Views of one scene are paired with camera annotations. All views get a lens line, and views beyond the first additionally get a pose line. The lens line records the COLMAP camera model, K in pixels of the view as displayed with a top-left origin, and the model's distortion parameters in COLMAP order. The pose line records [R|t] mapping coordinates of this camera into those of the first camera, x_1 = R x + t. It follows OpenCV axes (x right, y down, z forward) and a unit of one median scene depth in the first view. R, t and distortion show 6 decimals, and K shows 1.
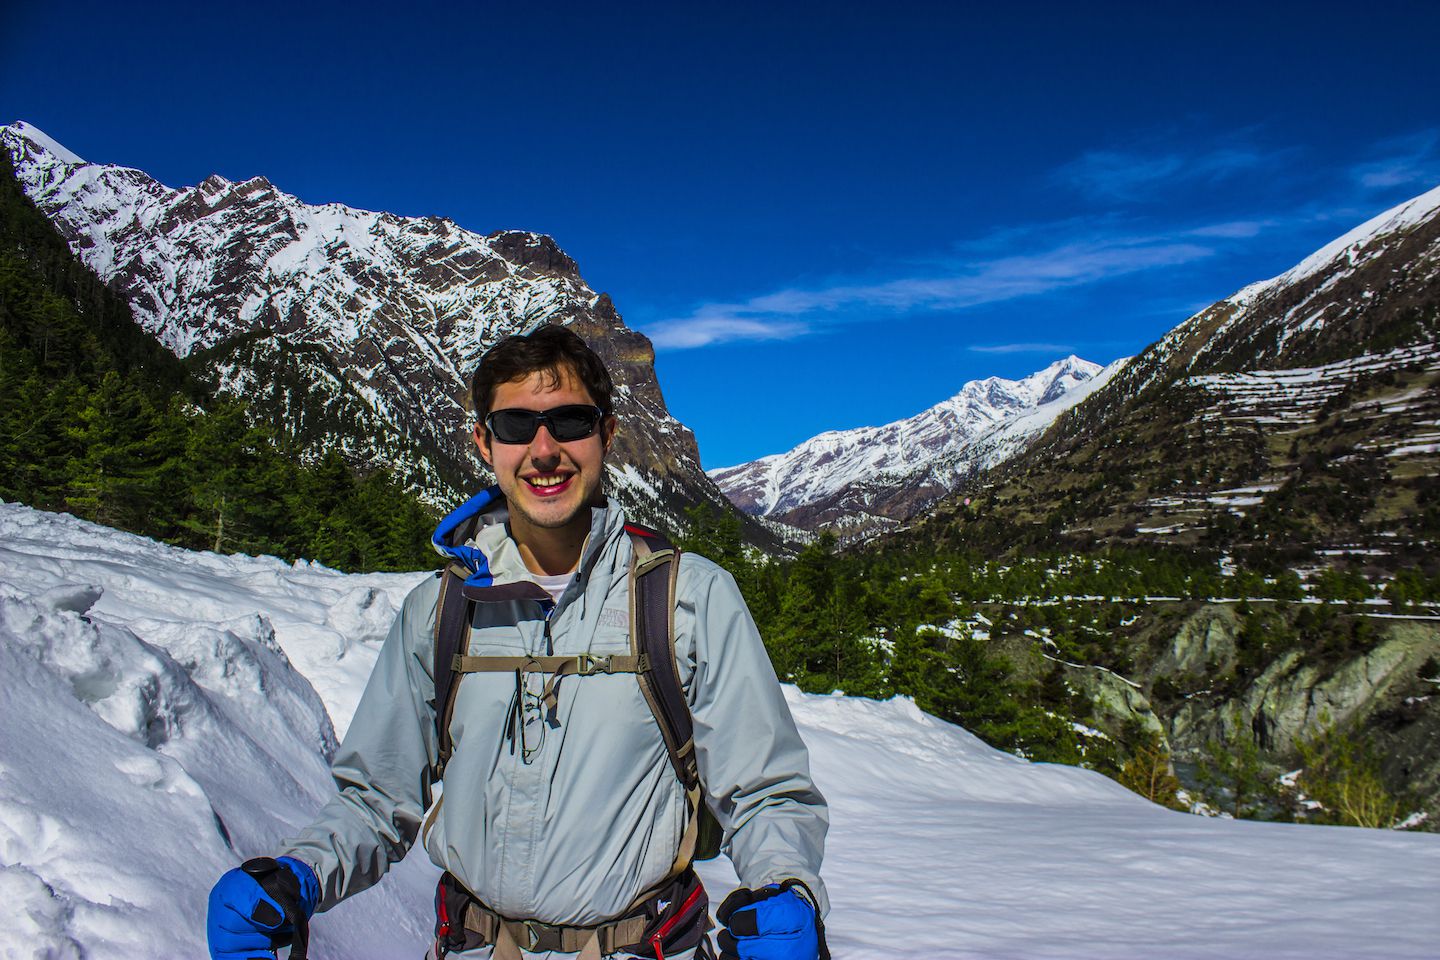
lens RADIAL K [[1326.9, 0, 723.0], [0, 1326.9, 481.1], [0, 0, 1]] dist [-0.127883, 0.121628]
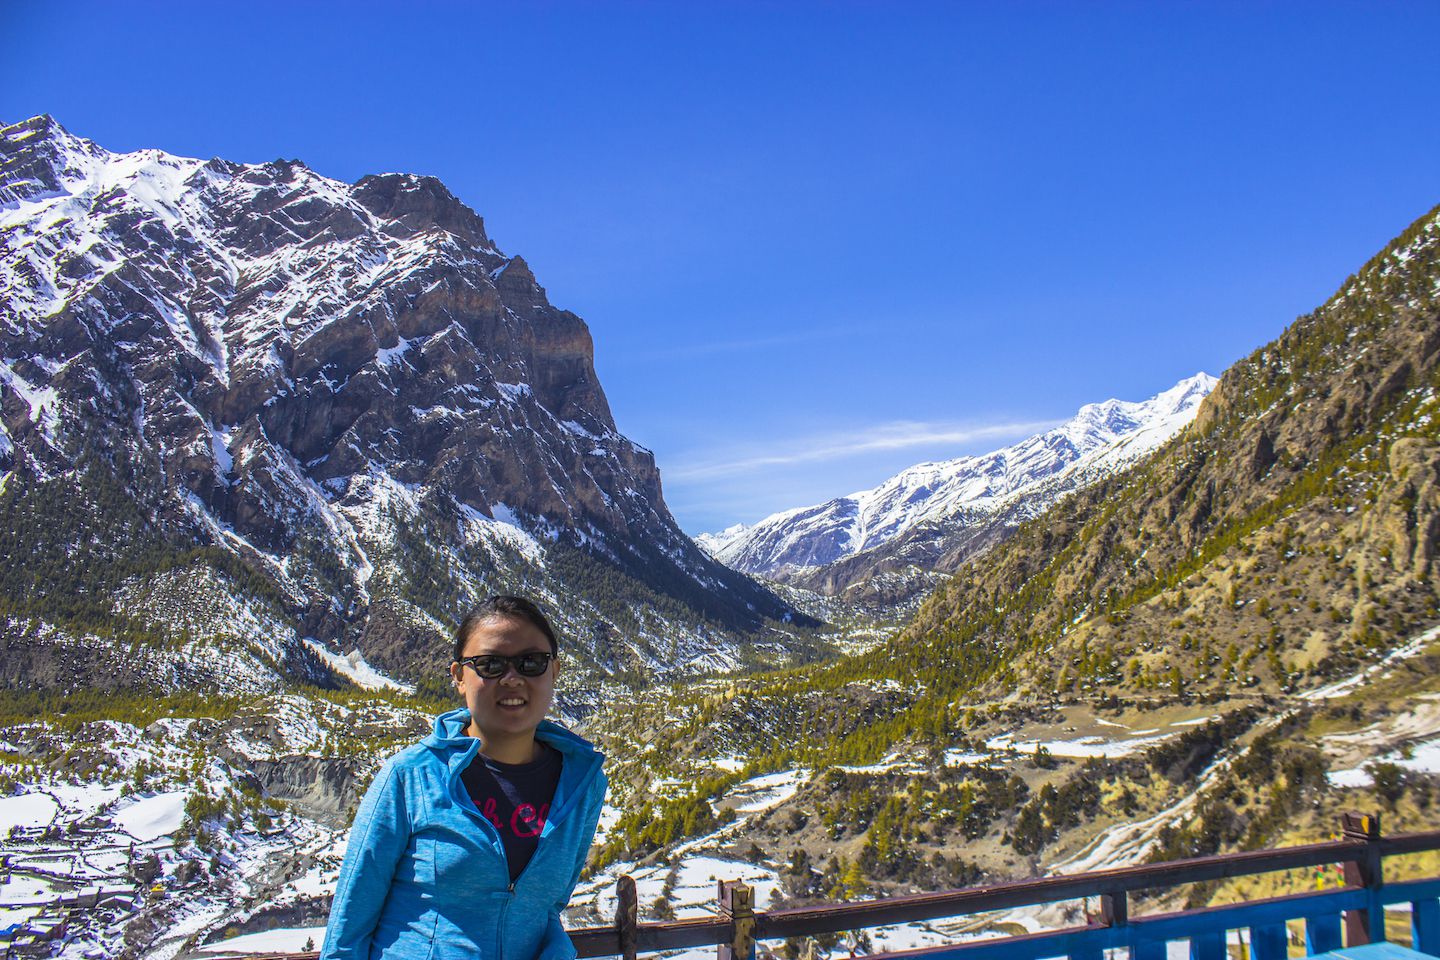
lens RADIAL K [[1326.9, 0, 705.7], [0, 1326.9, 483.7], [0, 0, 1]] dist [-0.127883, 0.121628]
pose [[0.994453, -0.024129, -0.102373, 0.070966], [0.021149, 0.999323, -0.030105, -0.001109], [0.103031, 0.027773, 0.994290, 0.309985]]
